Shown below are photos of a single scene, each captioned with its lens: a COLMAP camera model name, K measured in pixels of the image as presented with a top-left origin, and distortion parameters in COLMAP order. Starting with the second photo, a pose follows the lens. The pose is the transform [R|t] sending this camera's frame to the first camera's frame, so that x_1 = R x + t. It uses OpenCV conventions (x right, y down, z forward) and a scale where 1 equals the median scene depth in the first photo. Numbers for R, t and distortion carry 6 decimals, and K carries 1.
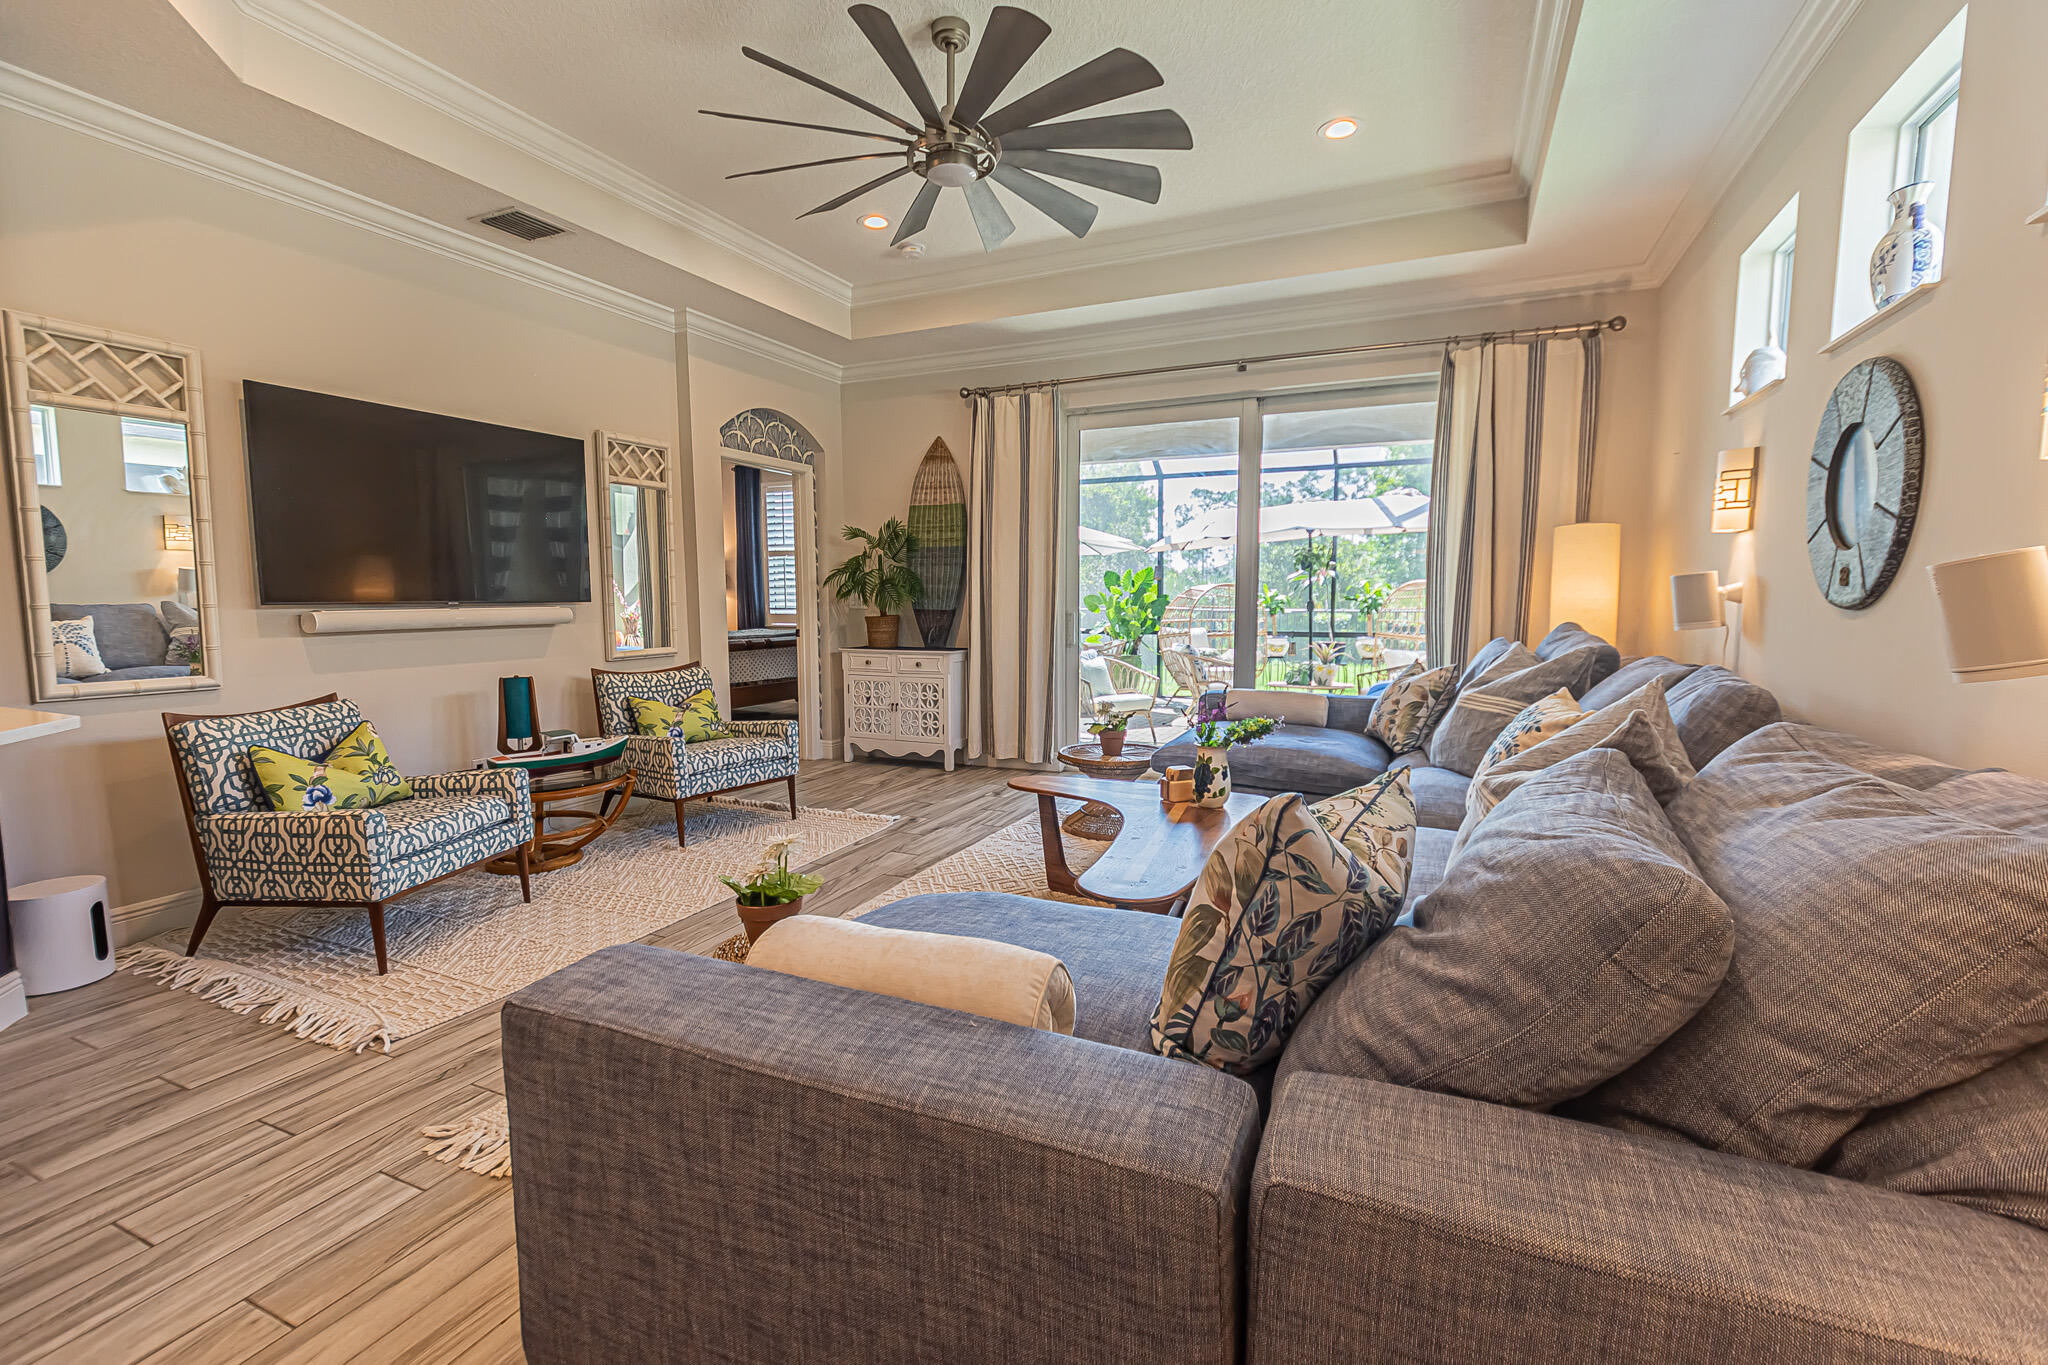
lens RADIAL K [[899.3, 0, 1035.4], [0, 899.3, 687.3], [0, 0, 1]] dist [0.000269, -0.001448]
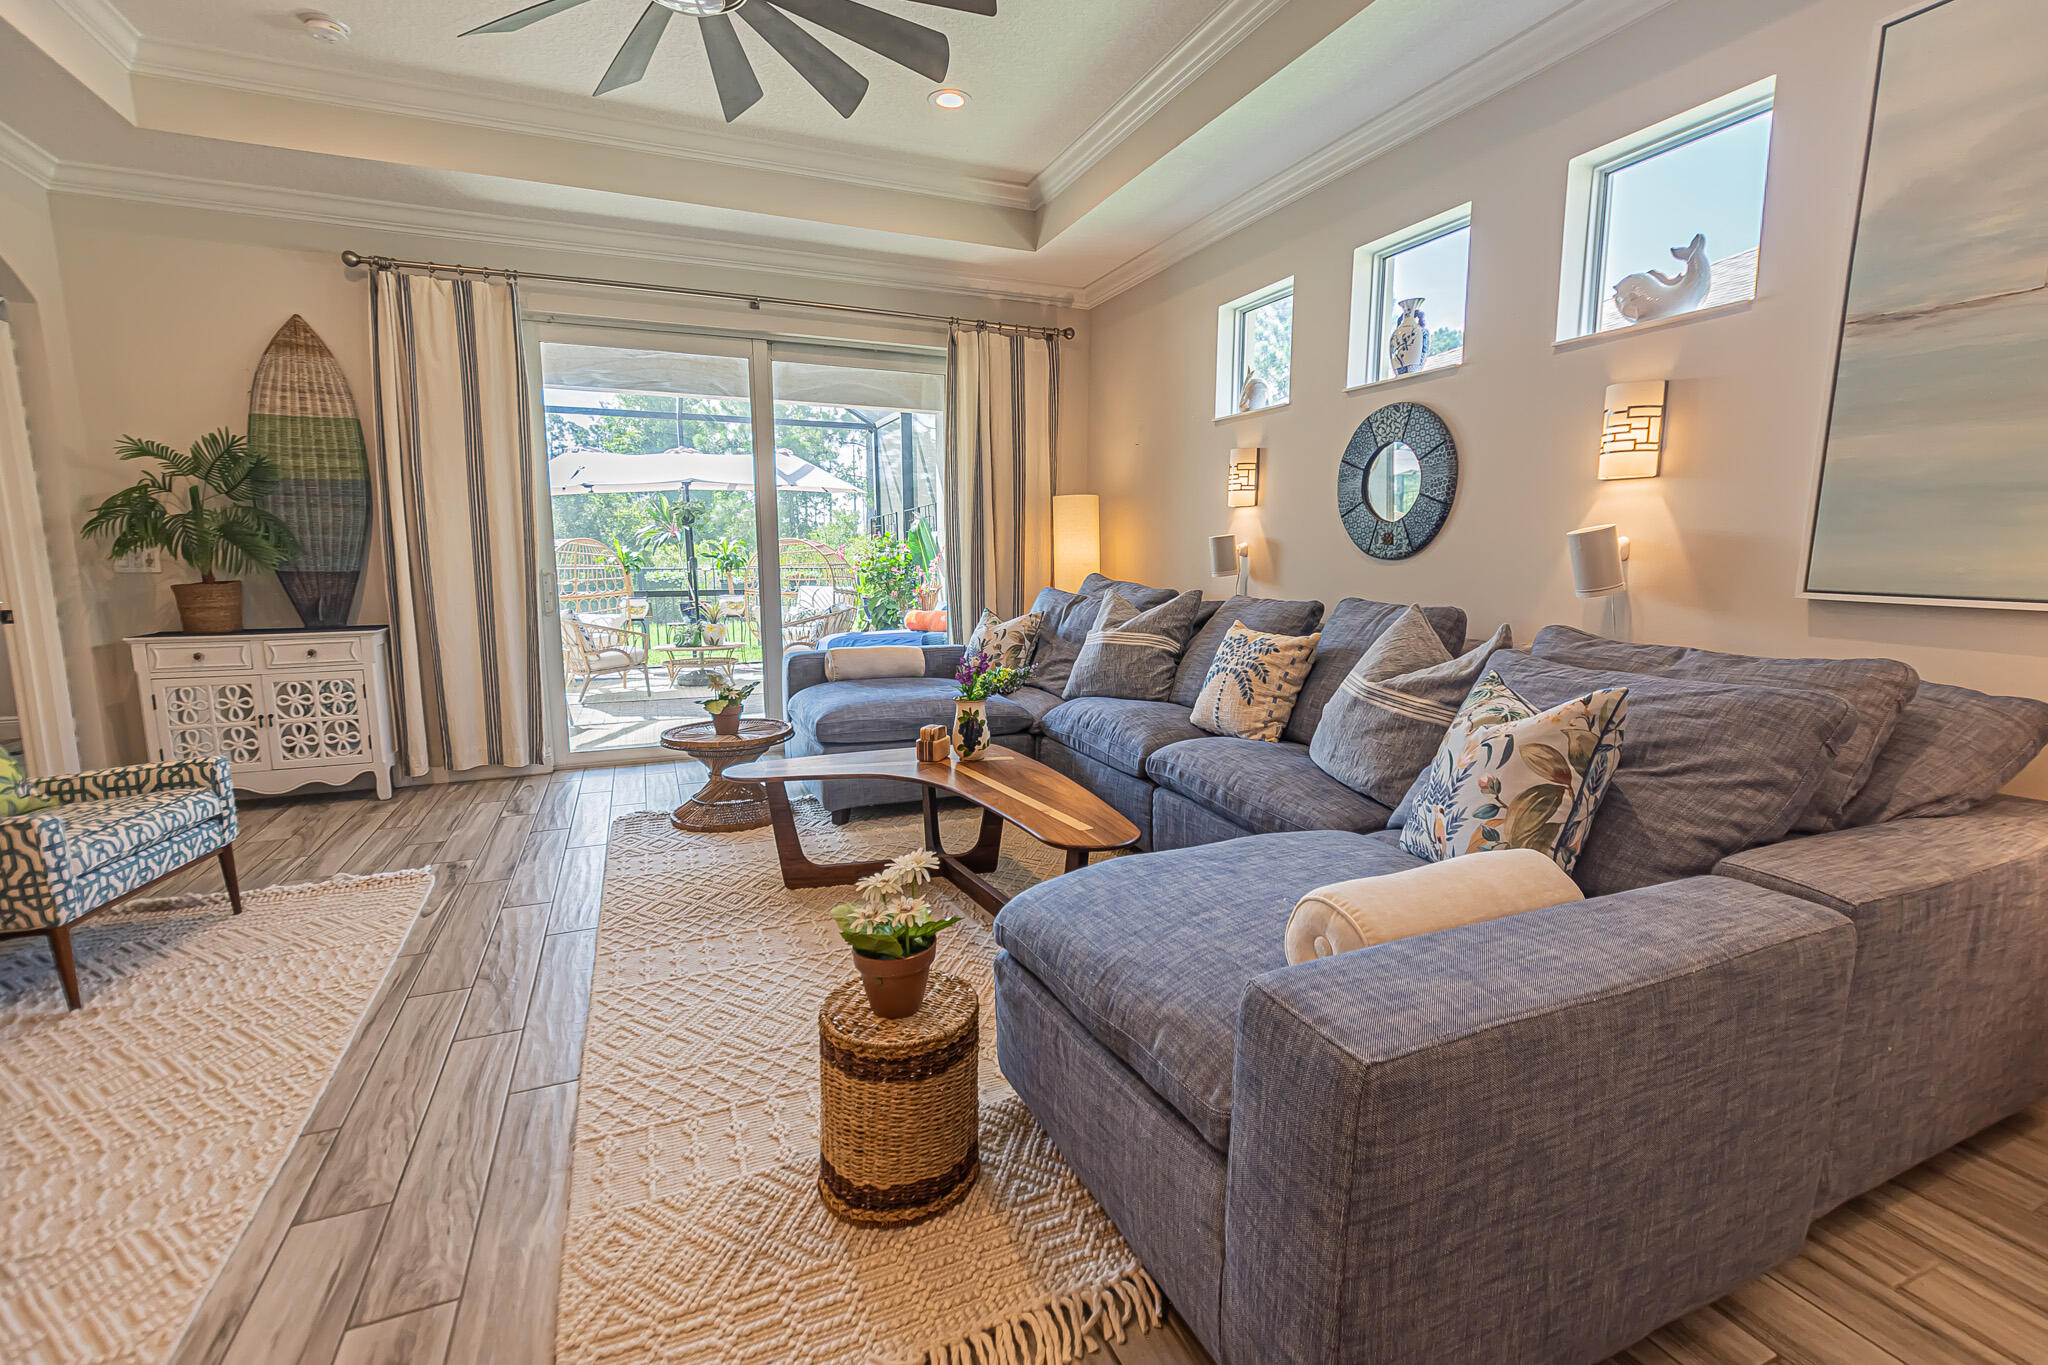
lens RADIAL K [[906.2, 0, 1034.2], [0, 906.2, 685.6], [0, 0, 1]] dist [-0.001325, -0.000973]
pose [[0.674560, -0.106363, 0.730517, -0.367978], [0.074525, 0.994322, 0.075957, -0.017012], [-0.734448, 0.003204, 0.678657, 0.187617]]
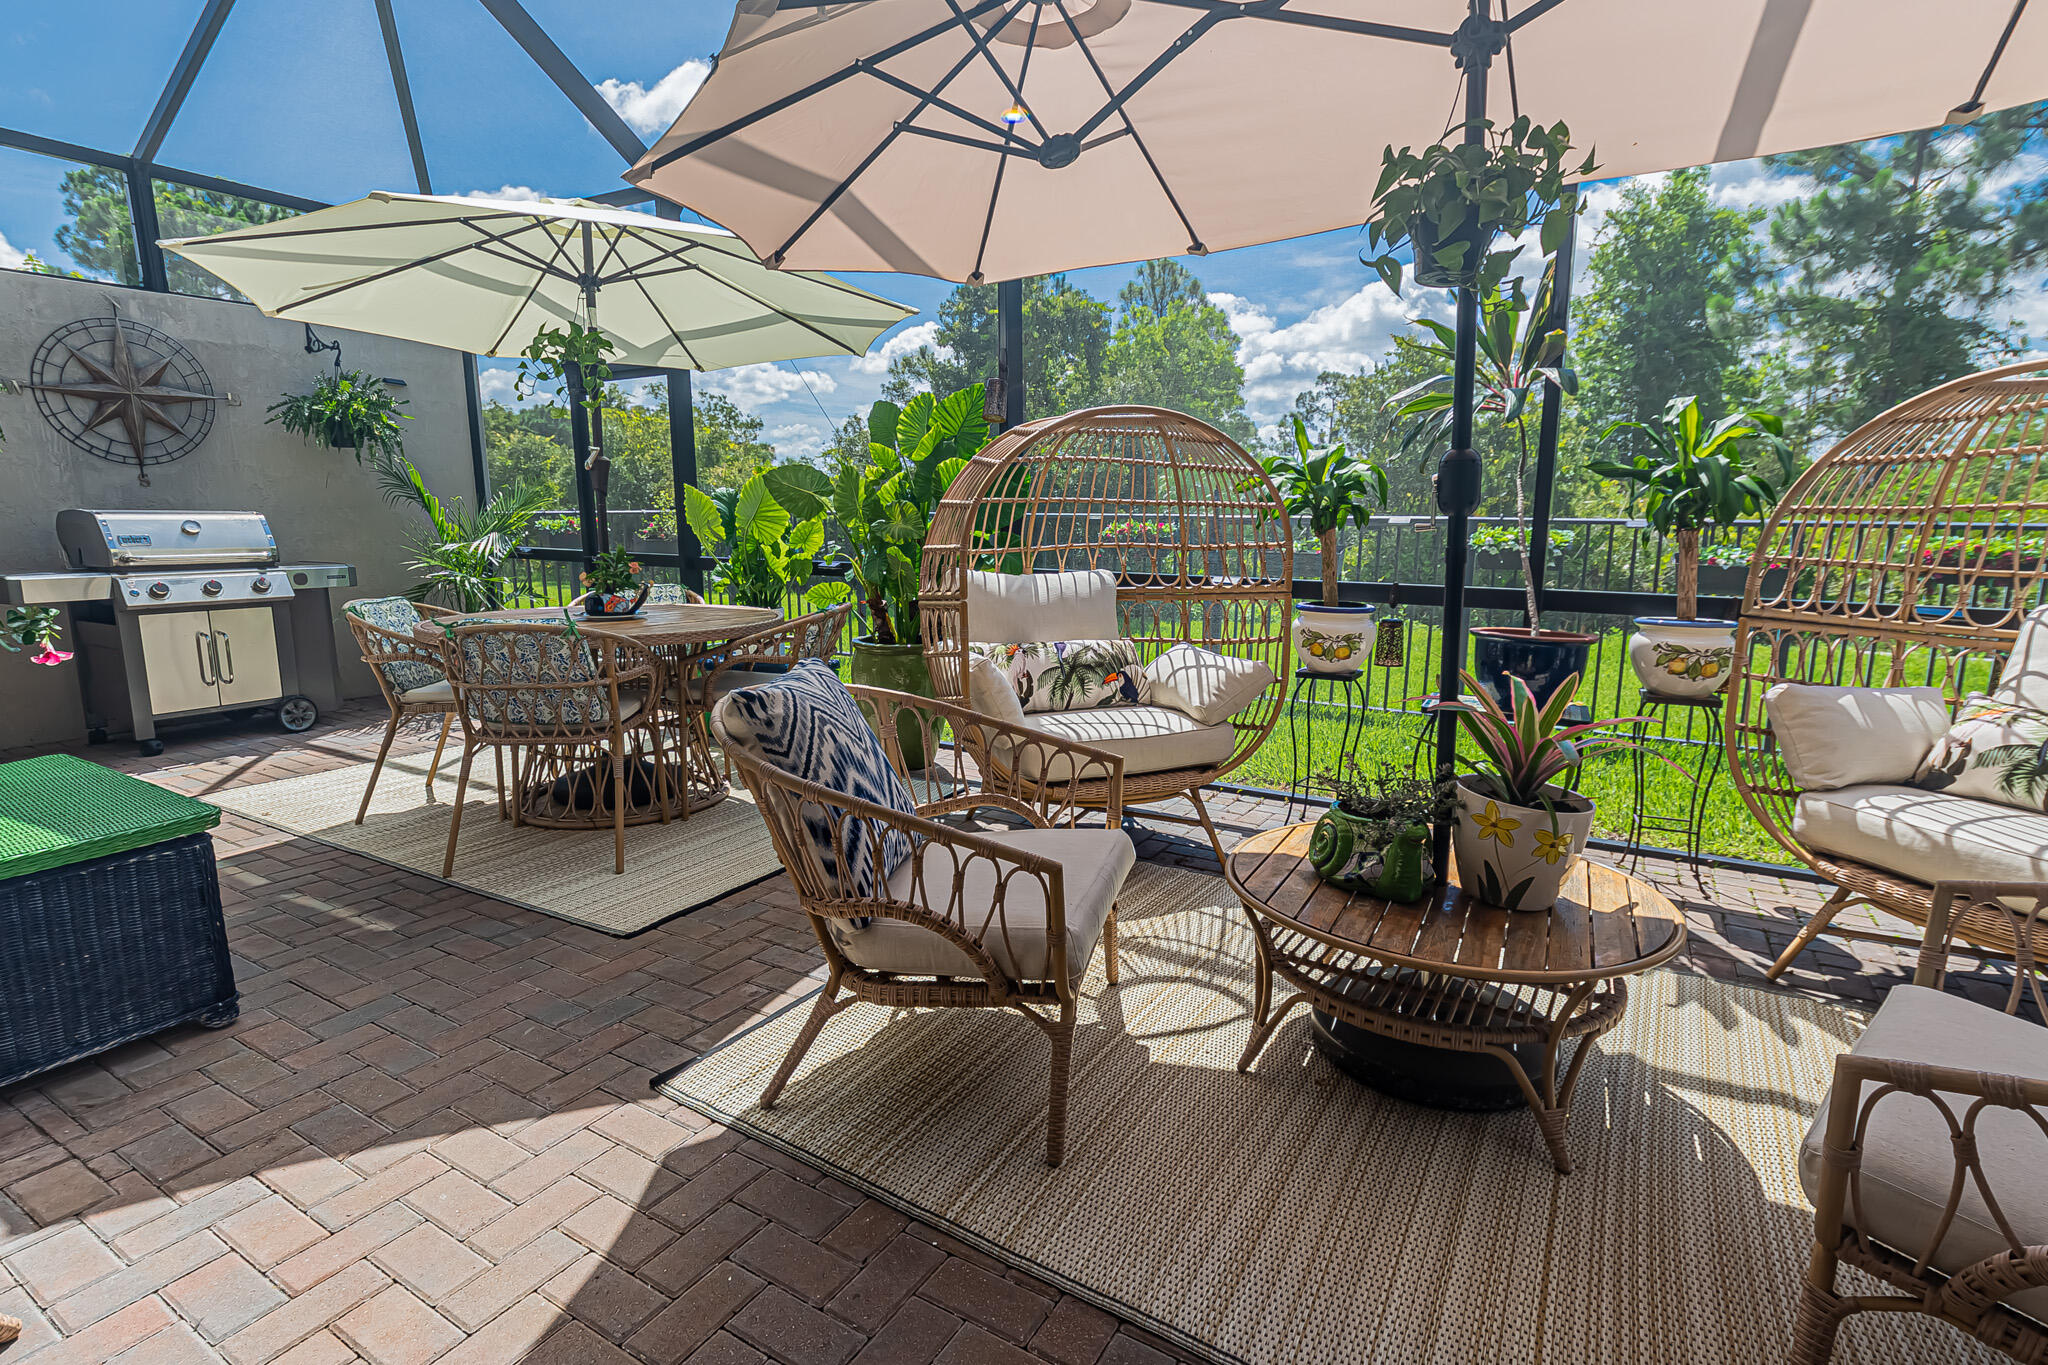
lens RADIAL K [[968.4, 0, 1024.0], [0, 968.4, 682.5], [0, 0, 1]] dist [-0.004775, -0.000548]
pose [[0.992740, 0.025115, -0.117625, 0.526401], [-0.015745, 0.996677, 0.079924, -0.141783], [0.119242, -0.077492, 0.989837, 1.736022]]
